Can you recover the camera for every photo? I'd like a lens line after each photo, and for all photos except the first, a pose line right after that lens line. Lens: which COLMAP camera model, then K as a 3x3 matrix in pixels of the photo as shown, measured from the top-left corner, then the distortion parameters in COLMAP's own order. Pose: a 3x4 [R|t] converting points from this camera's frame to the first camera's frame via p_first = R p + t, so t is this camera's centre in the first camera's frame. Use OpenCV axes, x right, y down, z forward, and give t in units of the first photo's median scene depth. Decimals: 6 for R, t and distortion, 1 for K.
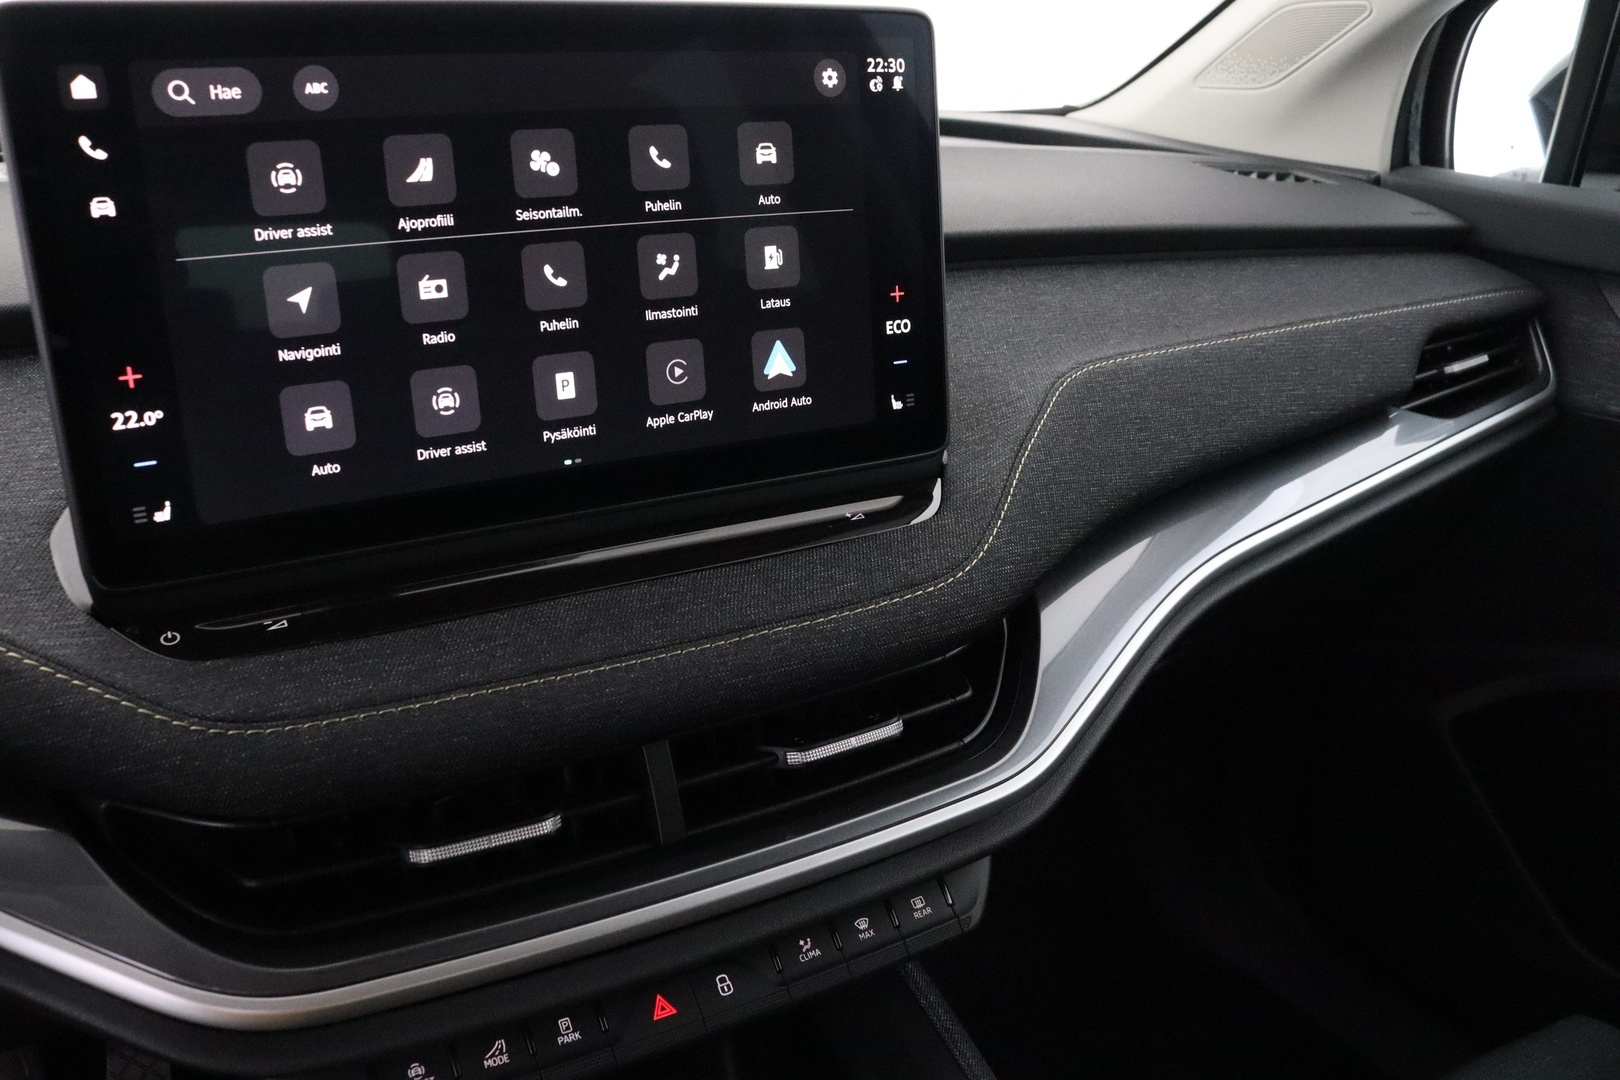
lens RADIAL K [[1311.9, 0, 779.1], [0, 1311.9, 585.2], [0, 0, 1]] dist [-0.157273, 0.104687]
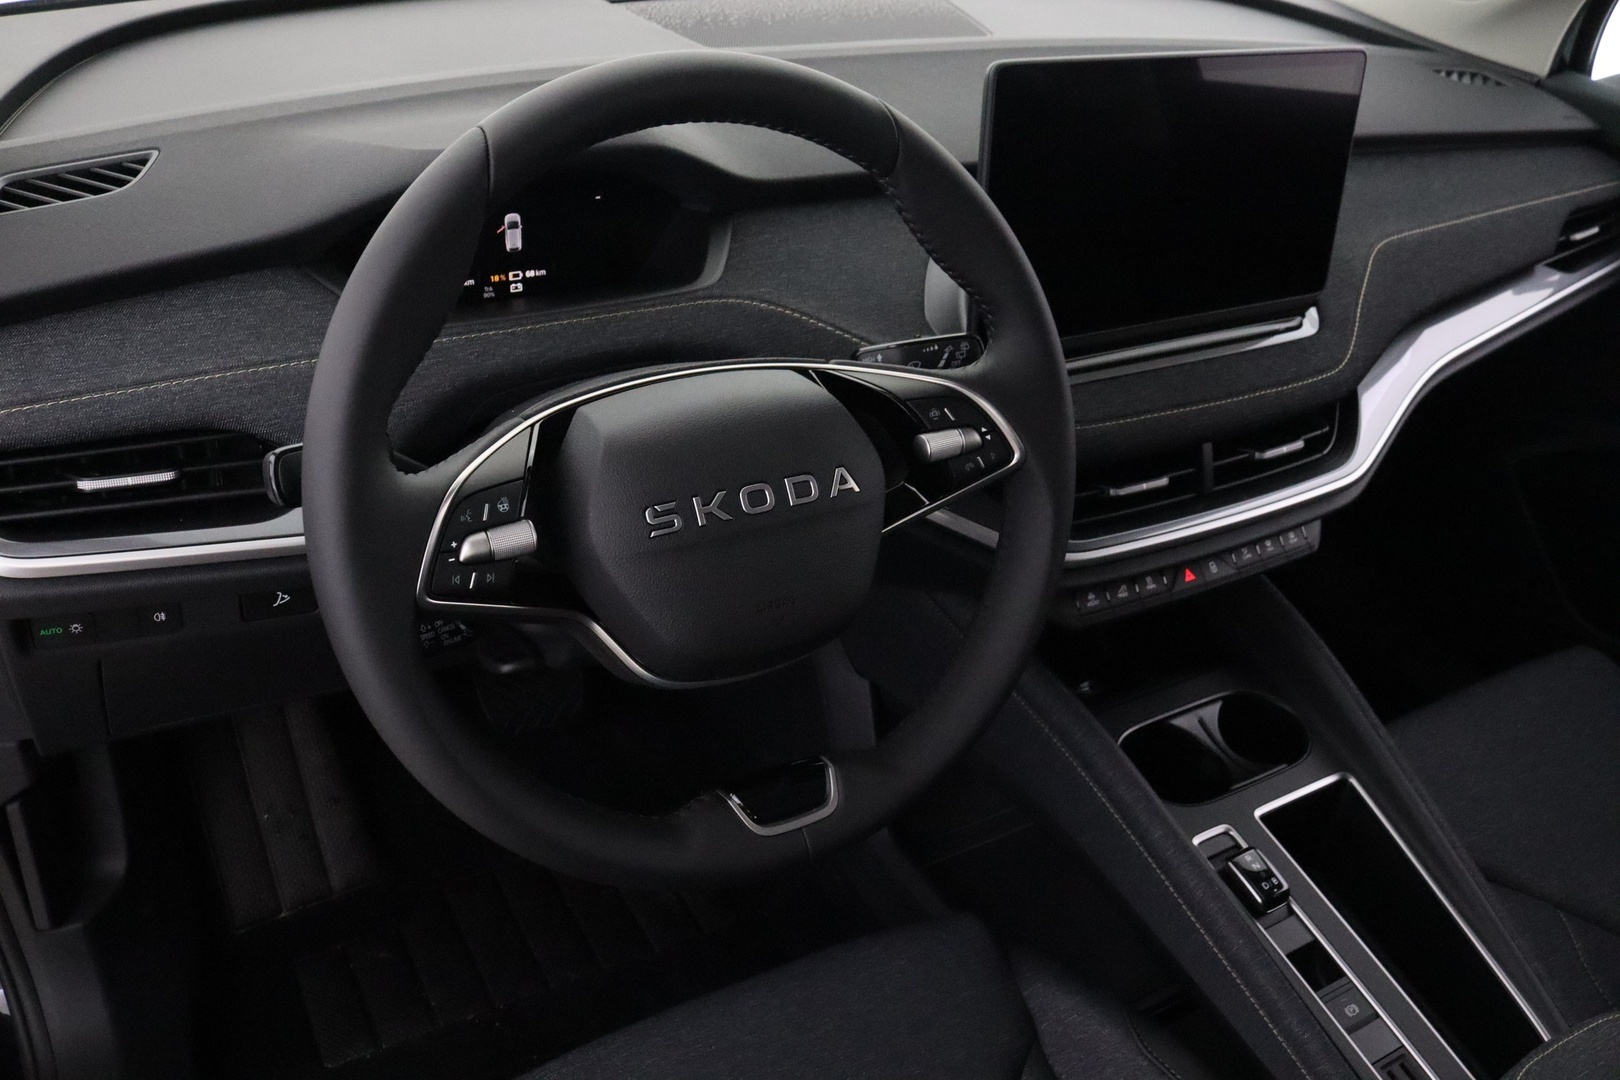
lens RADIAL K [[1311.9, 0, 788.1], [0, 1311.9, 572.2], [0, 0, 1]] dist [-0.157273, 0.104687]
pose [[0.997594, 0.059285, 0.035945, -0.735234], [-0.065762, 0.973334, 0.219763, -0.074142], [-0.021957, -0.221598, 0.974891, -0.886449]]
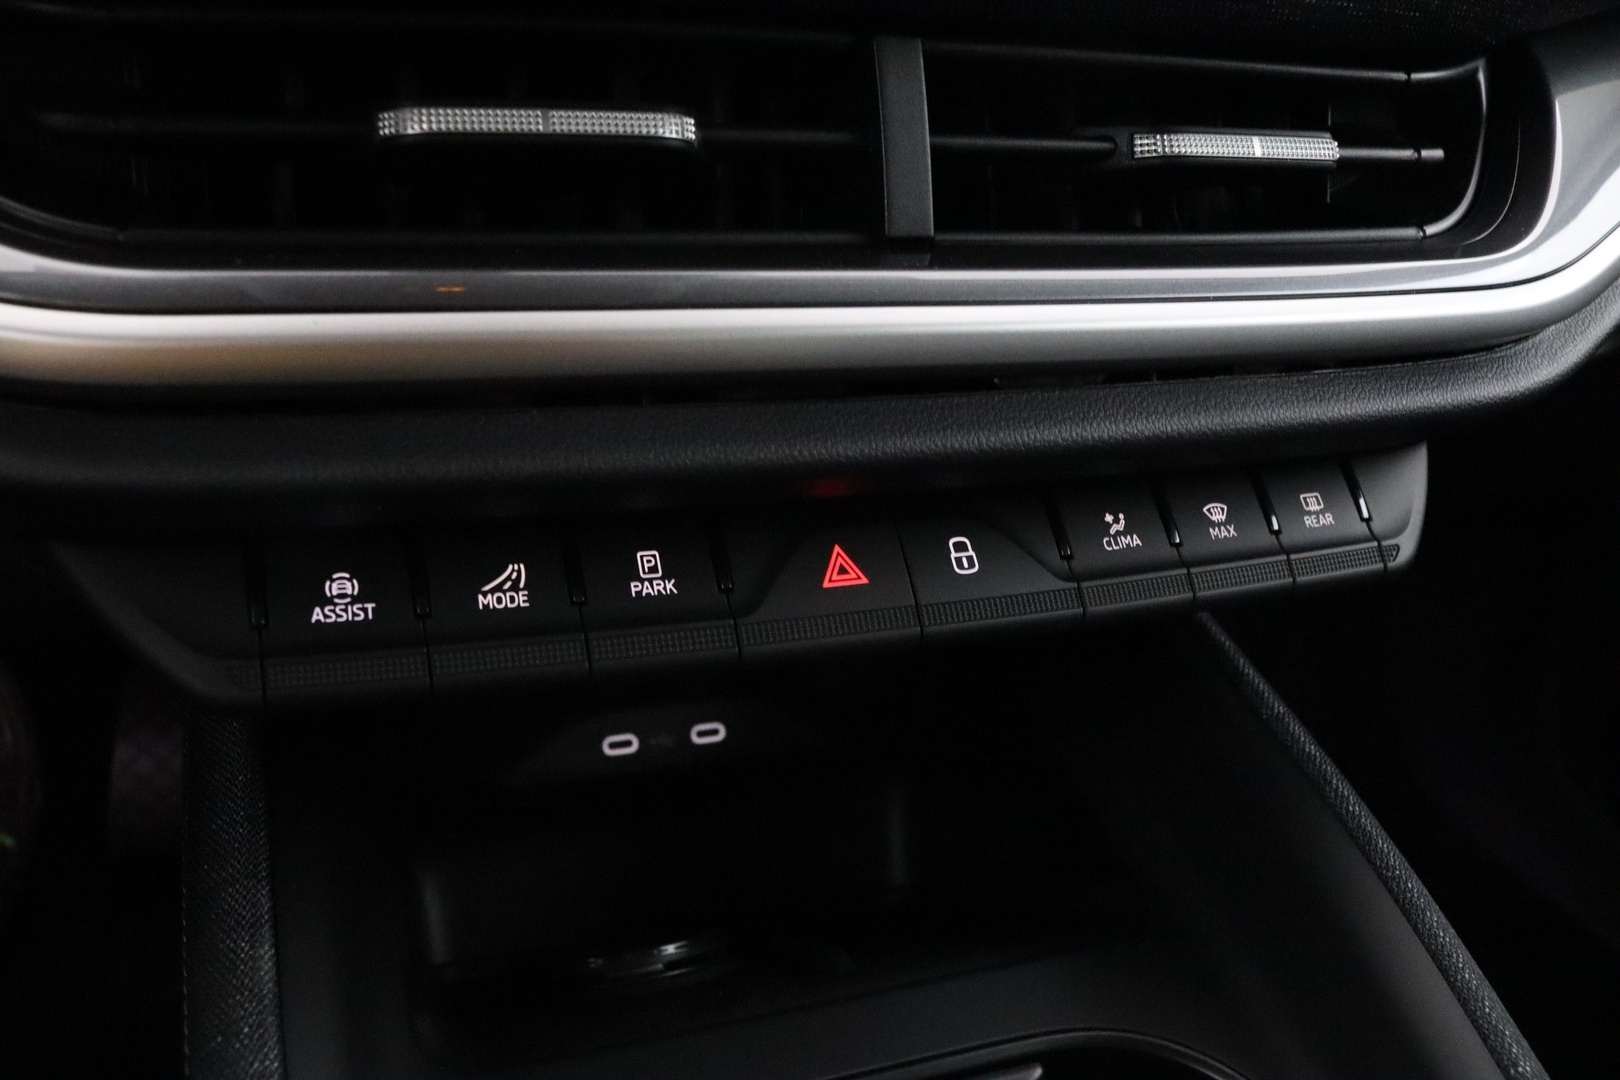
lens RADIAL K [[1311.9, 0, 801.1], [0, 1311.9, 544.5], [0, 0, 1]] dist [-0.157273, 0.104687]
pose [[0.984808, 0.133346, -0.111225, -0.046538], [-0.127614, 0.990174, 0.057189, 0.271179], [0.117758, -0.042127, 0.992148, 0.450651]]
